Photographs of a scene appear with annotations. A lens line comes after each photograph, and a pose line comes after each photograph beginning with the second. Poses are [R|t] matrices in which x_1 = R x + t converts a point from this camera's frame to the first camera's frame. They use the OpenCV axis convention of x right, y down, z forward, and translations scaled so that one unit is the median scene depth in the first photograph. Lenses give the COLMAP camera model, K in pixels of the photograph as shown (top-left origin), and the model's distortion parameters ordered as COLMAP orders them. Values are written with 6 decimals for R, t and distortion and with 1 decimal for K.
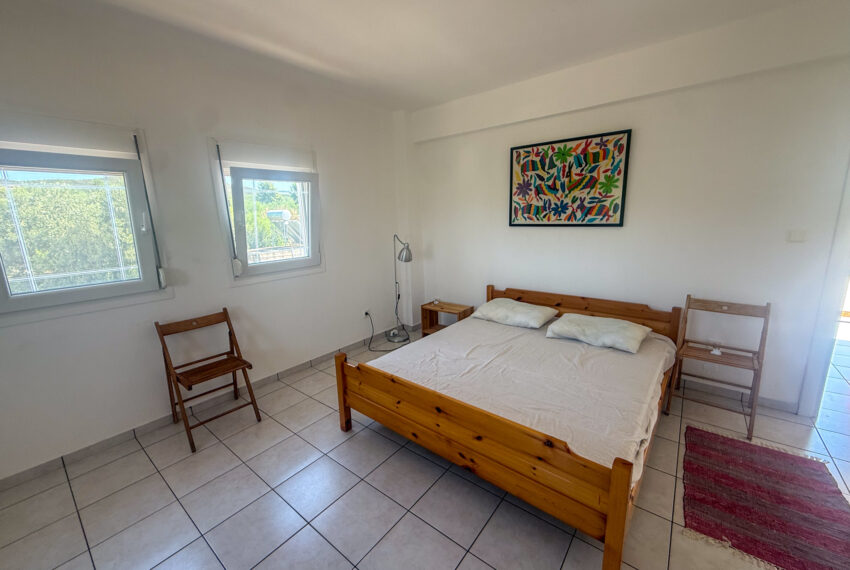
lens RADIAL K [[338.2, 0, 423.2], [0, 338.2, 285.4], [0, 0, 1]] dist [0.000028, -0.000012]
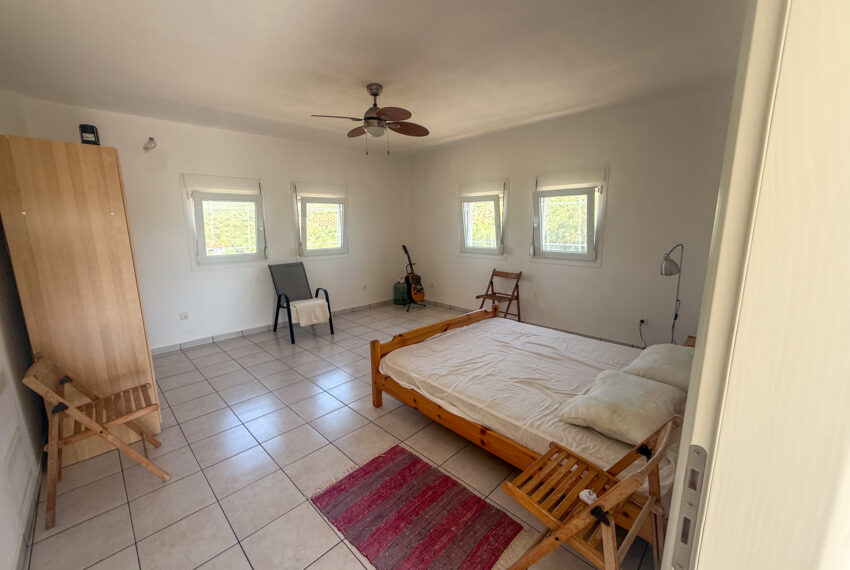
lens RADIAL K [[338.2, 0, 423.2], [0, 338.2, 285.4], [0, 0, 1]] dist [0.000028, -0.000012]
pose [[-0.106670, 0.216714, -0.970390, 1.112019], [-0.181385, 0.955340, 0.233292, -0.170203], [0.977610, 0.200900, -0.062597, 0.579931]]
